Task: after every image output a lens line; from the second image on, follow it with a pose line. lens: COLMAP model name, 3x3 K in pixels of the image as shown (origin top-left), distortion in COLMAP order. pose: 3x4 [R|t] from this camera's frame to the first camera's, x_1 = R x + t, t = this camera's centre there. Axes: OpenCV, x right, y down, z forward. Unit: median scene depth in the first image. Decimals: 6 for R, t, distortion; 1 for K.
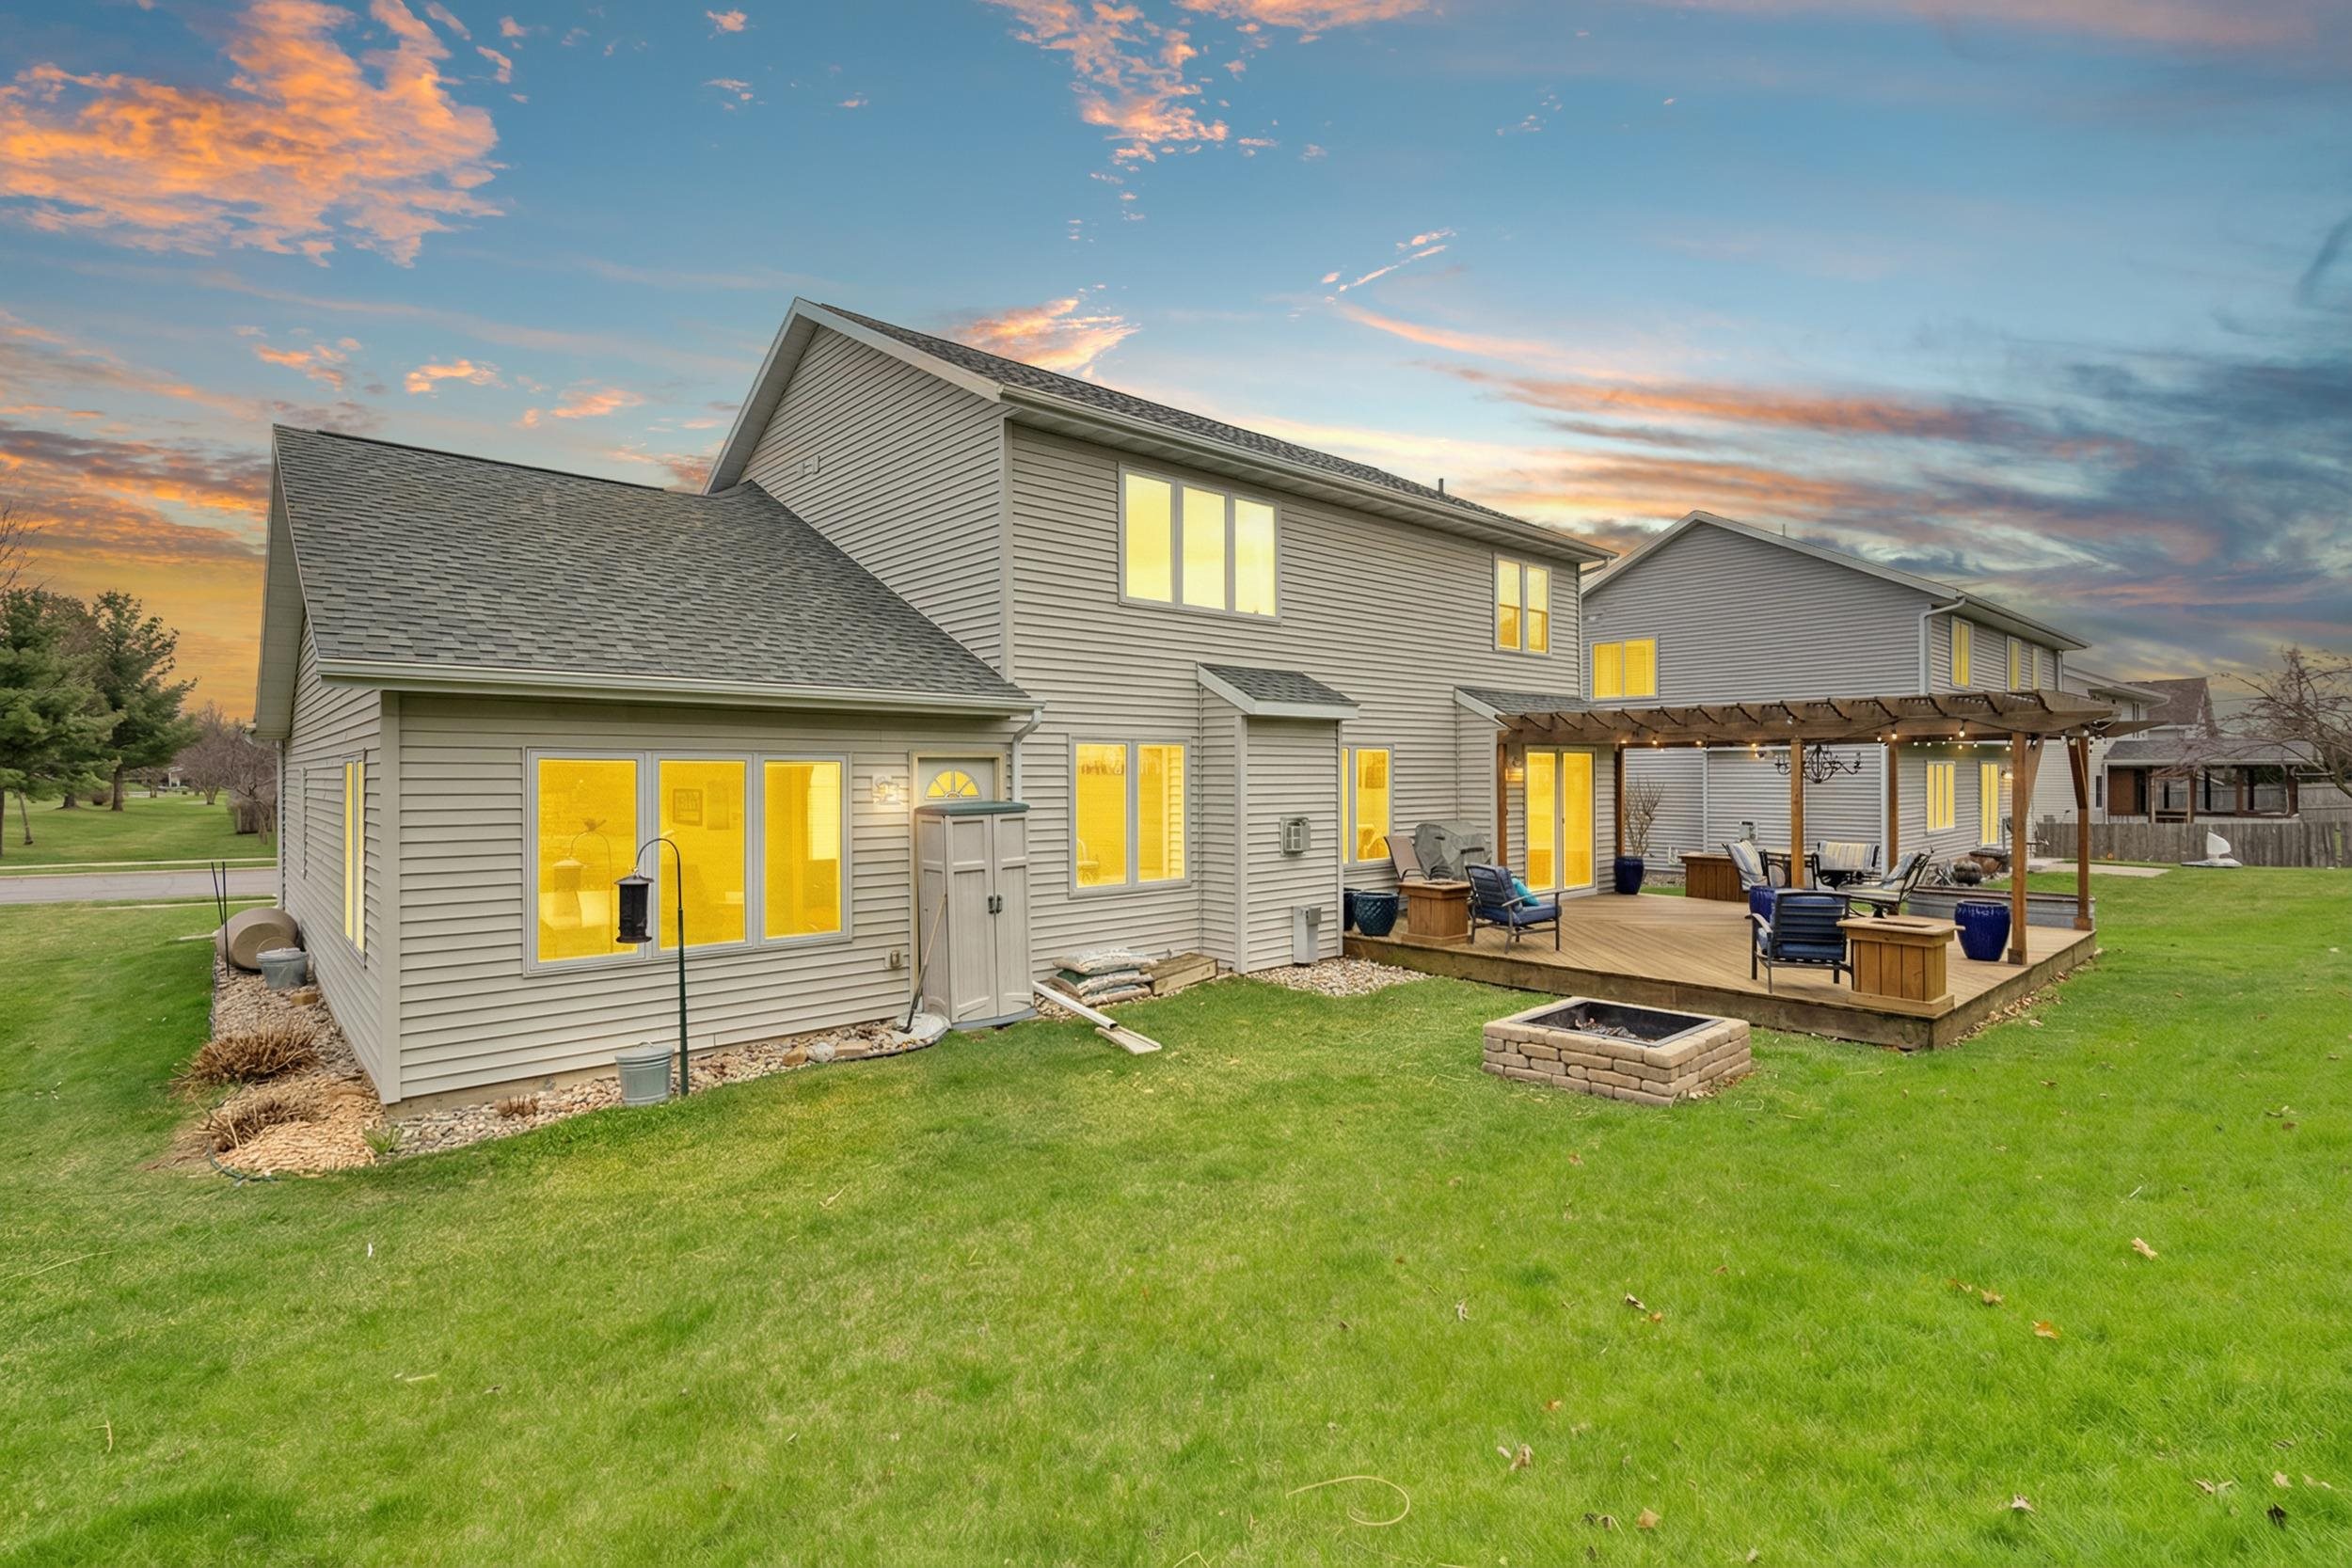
lens RADIAL K [[1081.1, 0, 1166.4], [0, 1081.1, 786.9], [0, 0, 1]] dist [0.009841, -0.000854]
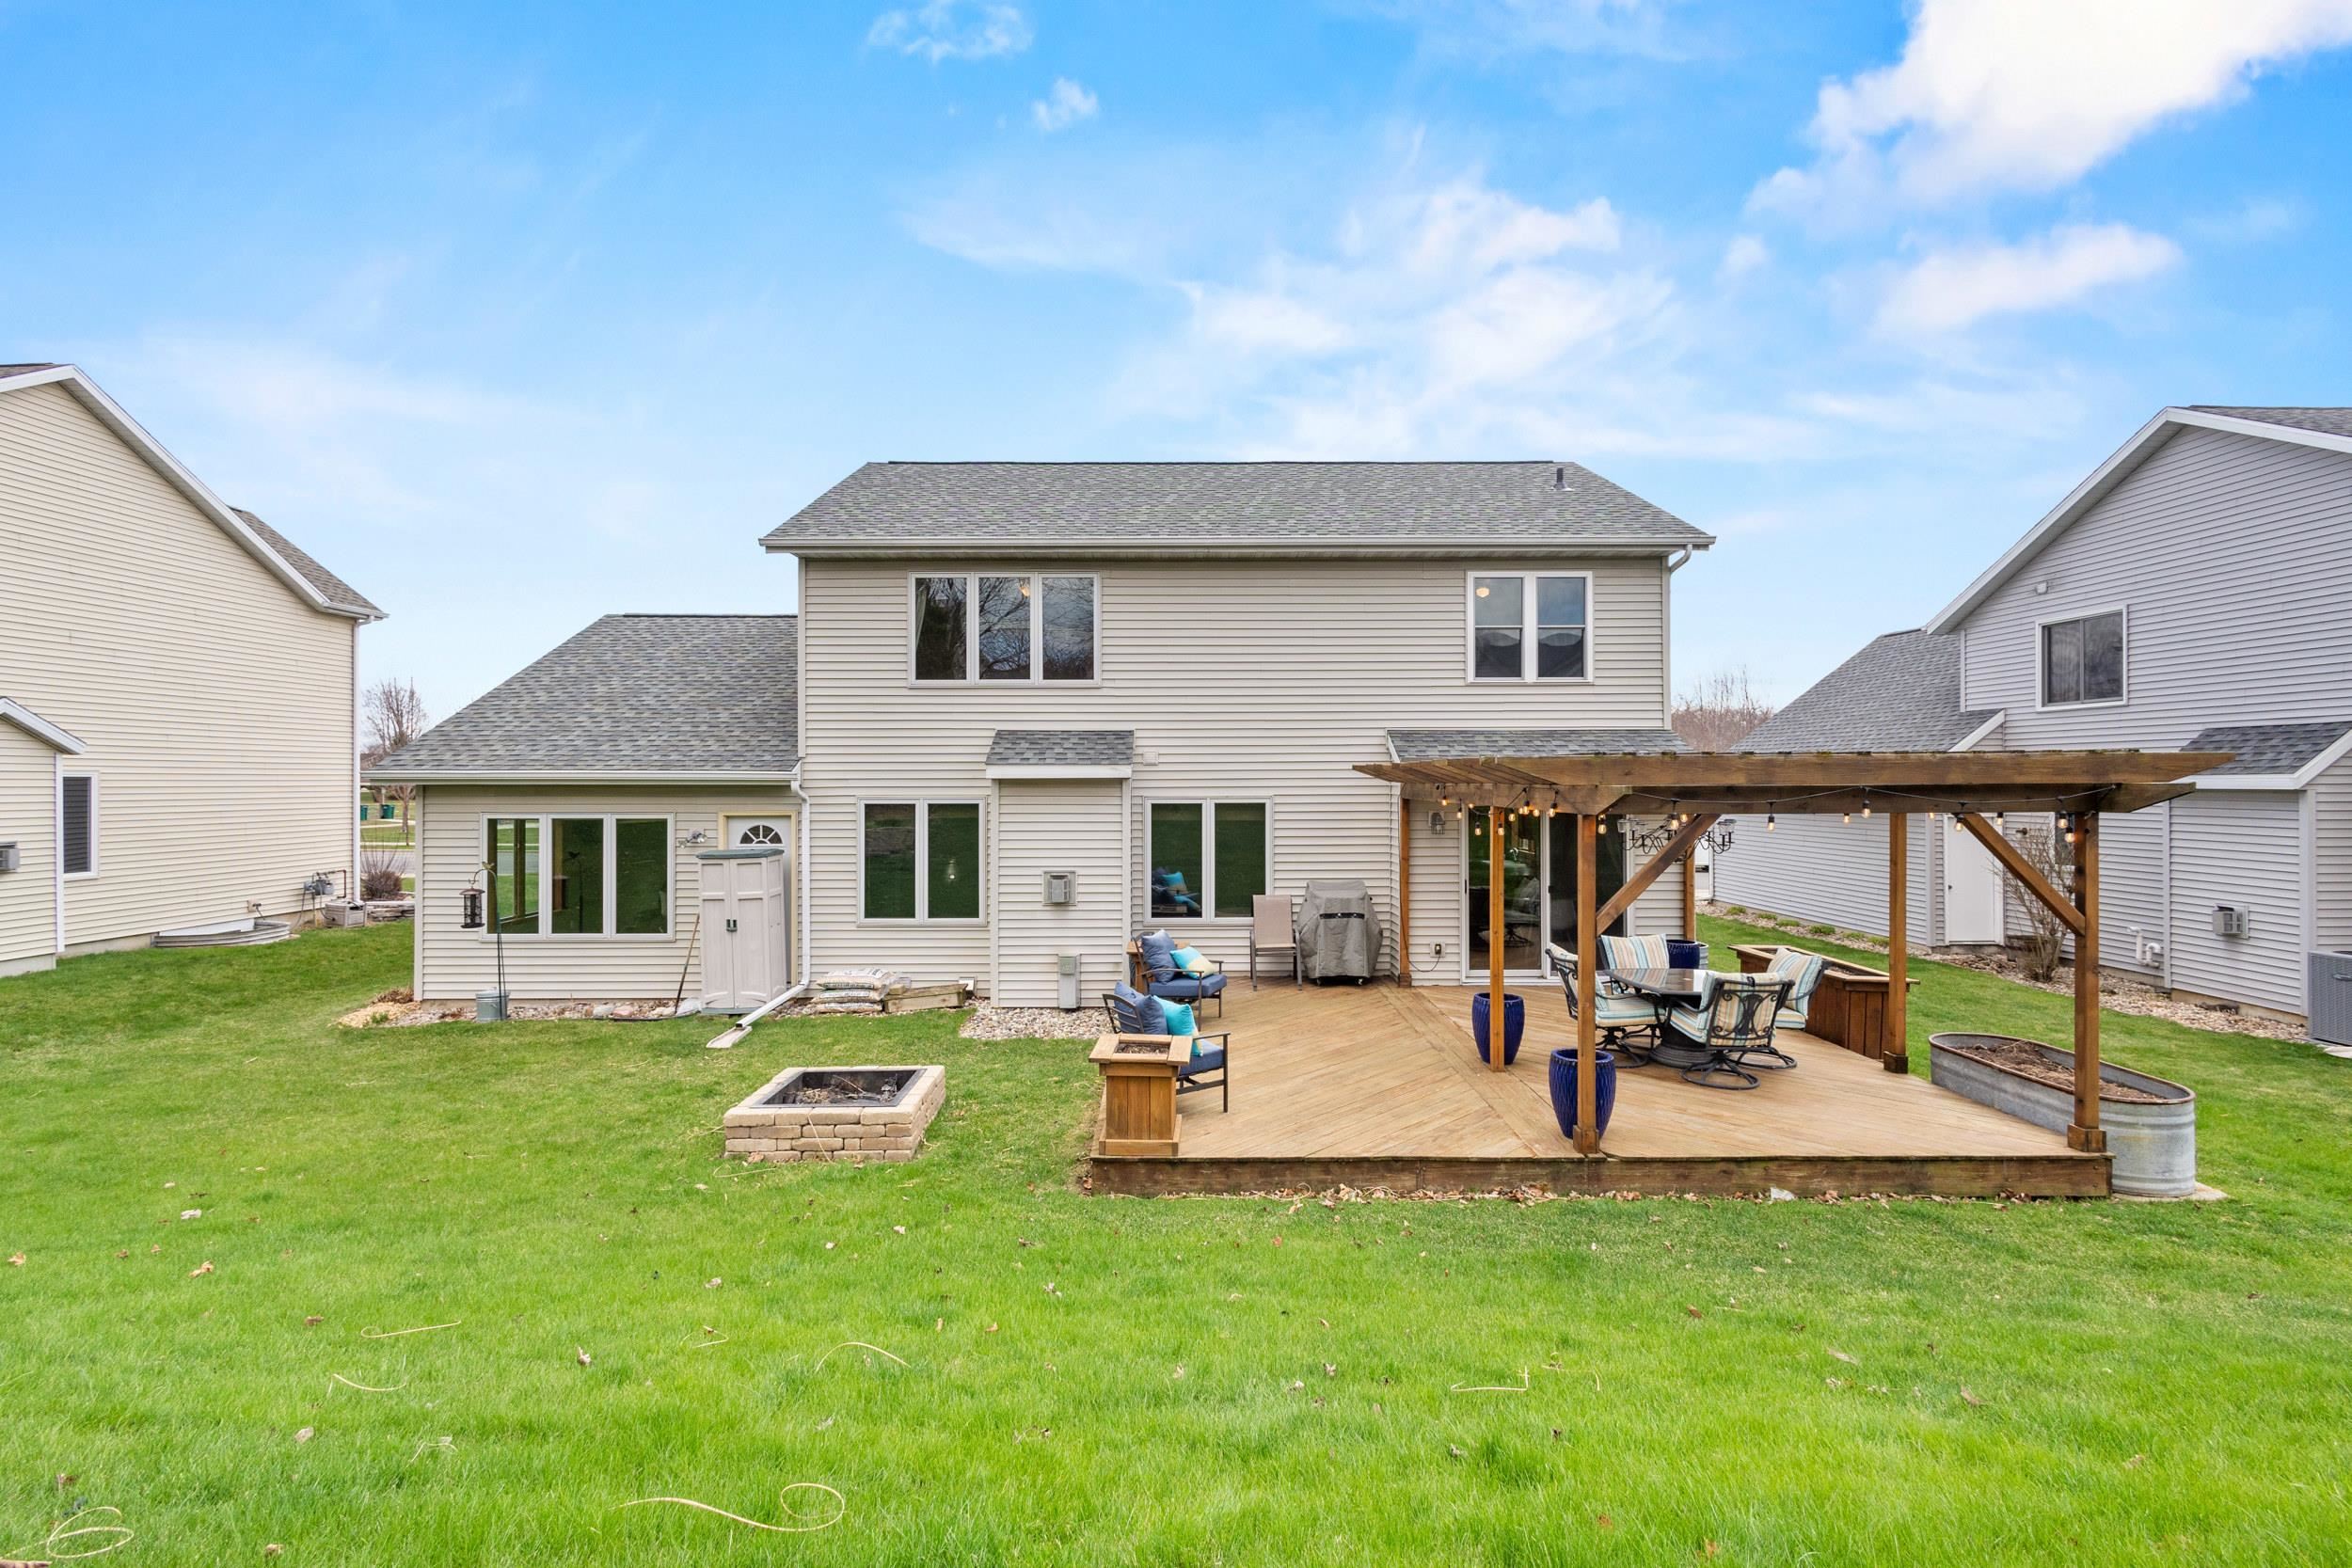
lens RADIAL K [[1081.1, 0, 1170.6], [0, 1081.1, 781.4], [0, 0, 1]] dist [0.009841, -0.000854]
pose [[0.741073, -0.000527, -0.671424, 1.035183], [-0.008120, 0.999920, -0.009747, -0.057280], [0.671376, 0.012675, 0.741009, 0.311307]]
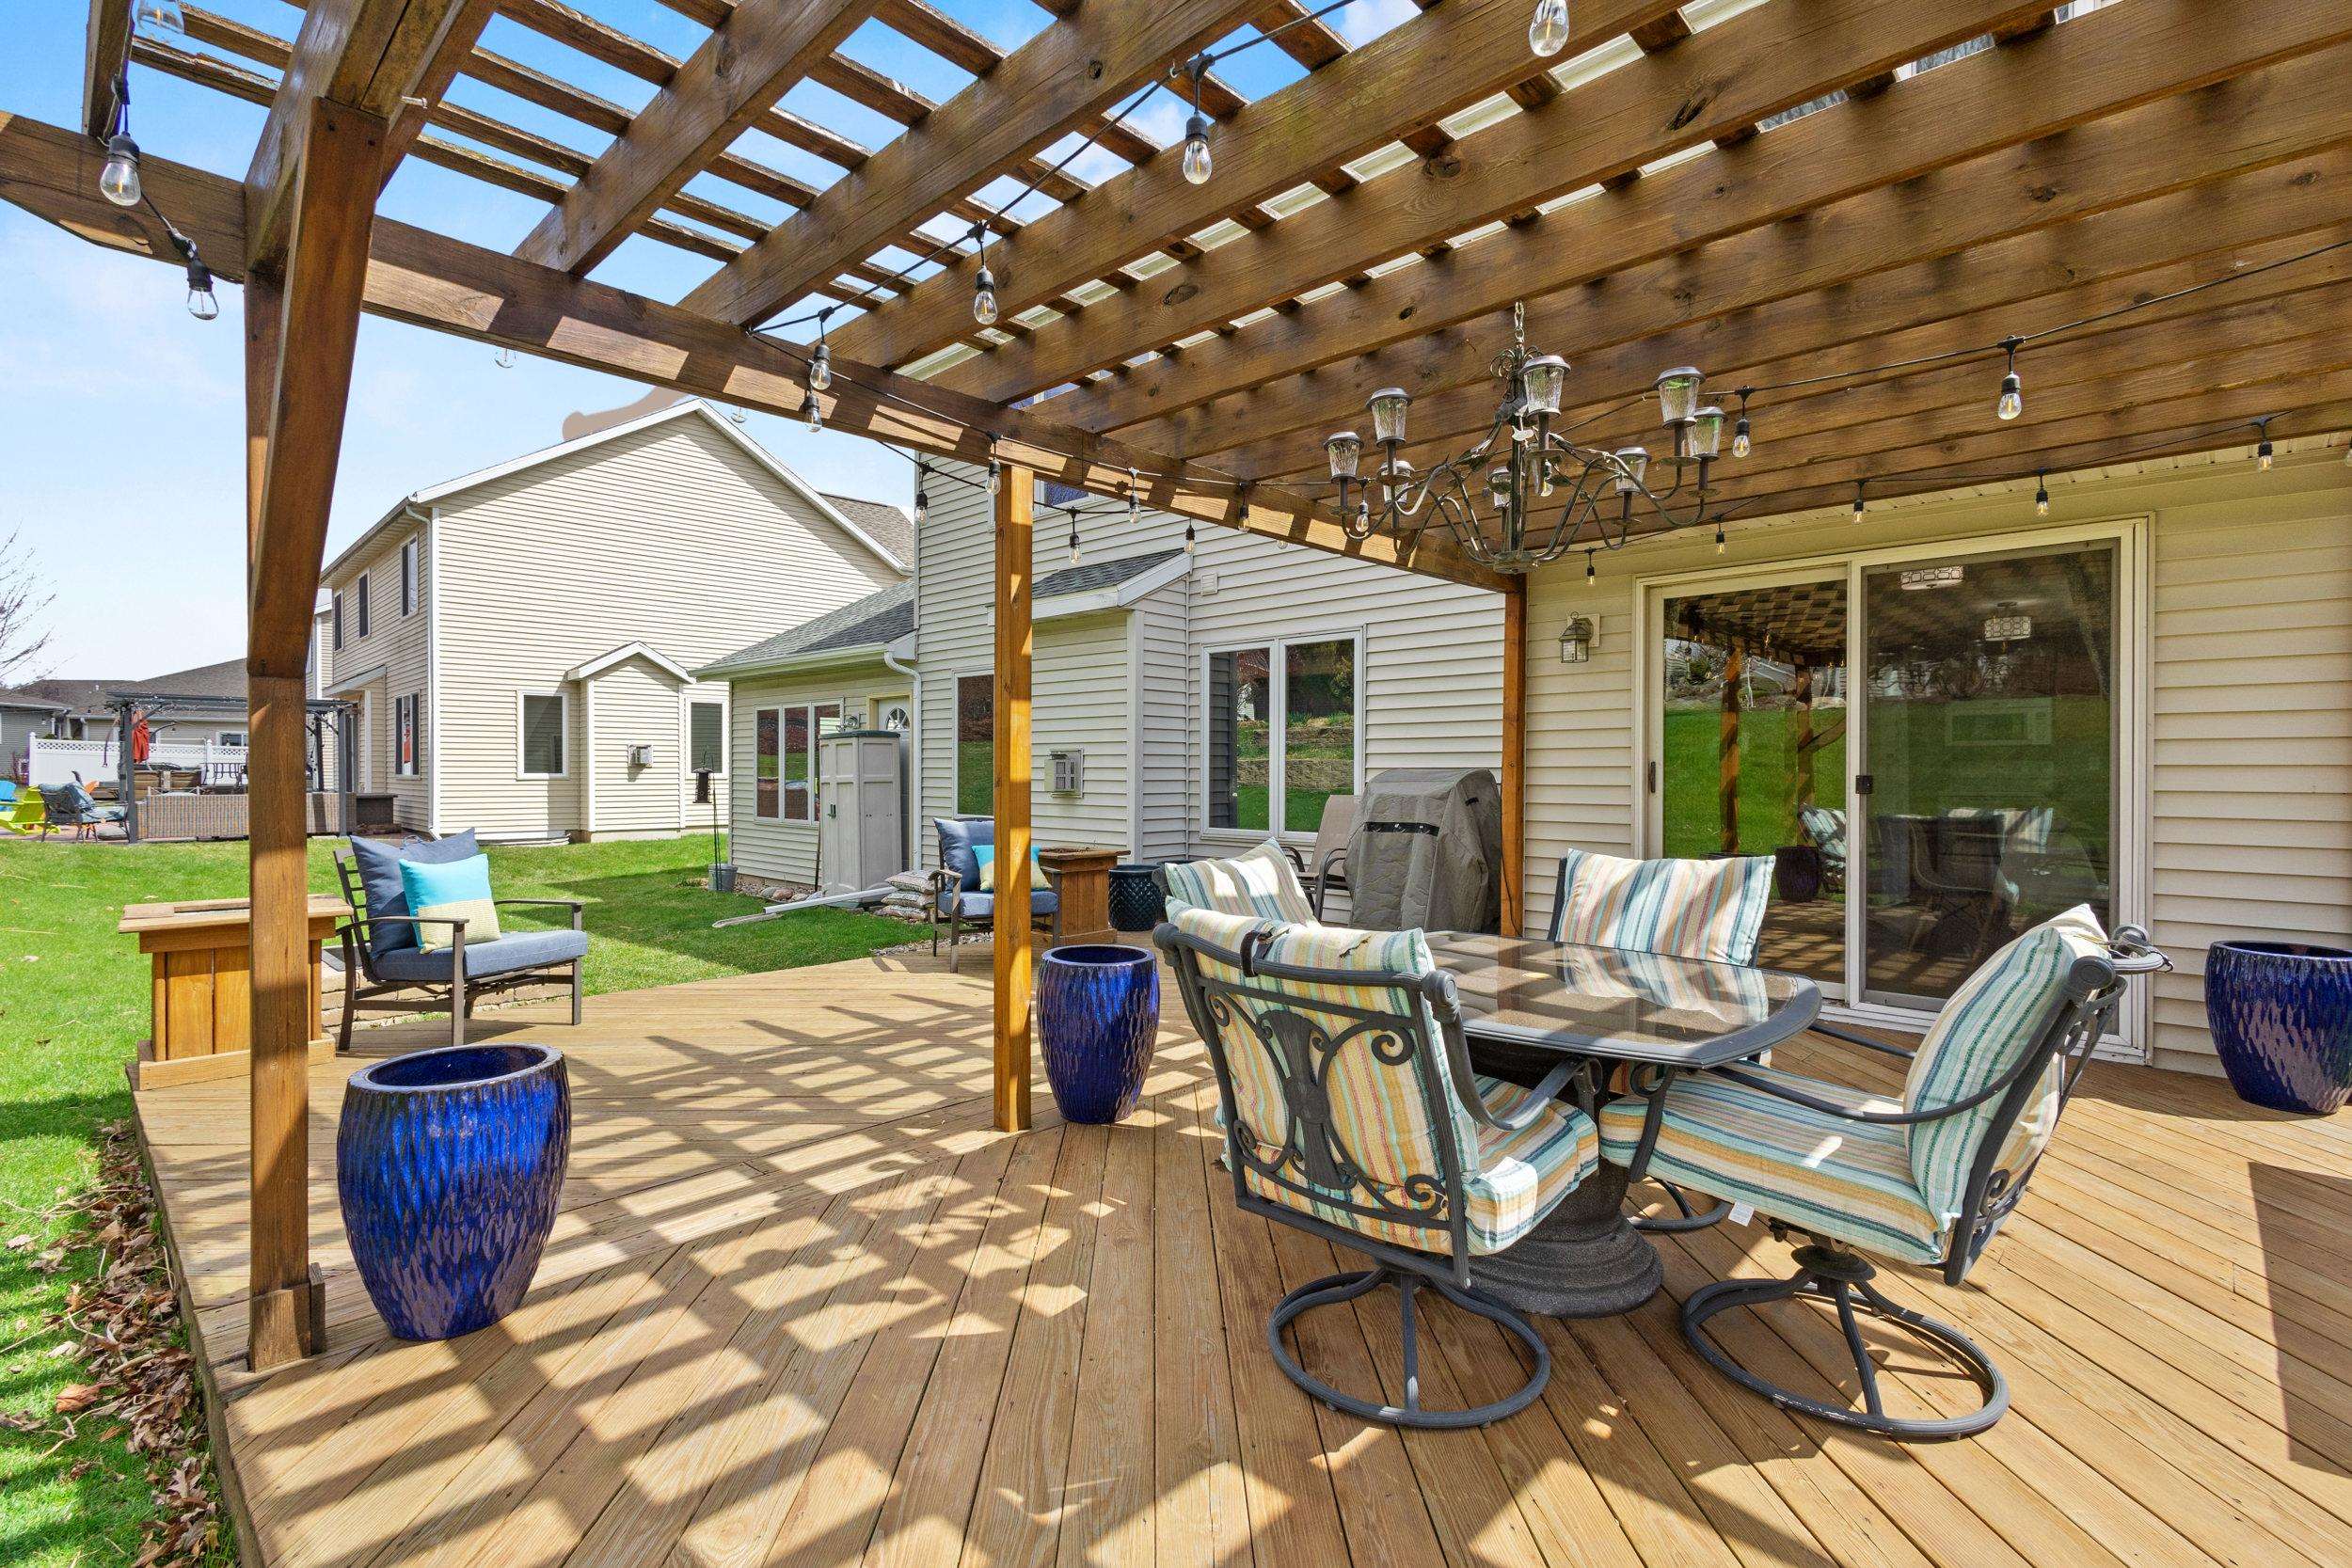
lens RADIAL K [[1081.1, 0, 1175.2], [0, 1081.1, 777.6], [0, 0, 1]] dist [0.009841, -0.000854]
pose [[0.063485, 0.007815, -0.997952, 0.999236], [-0.017674, 0.999821, 0.006705, 0.047186], [0.997826, 0.017212, 0.063612, 1.158355]]
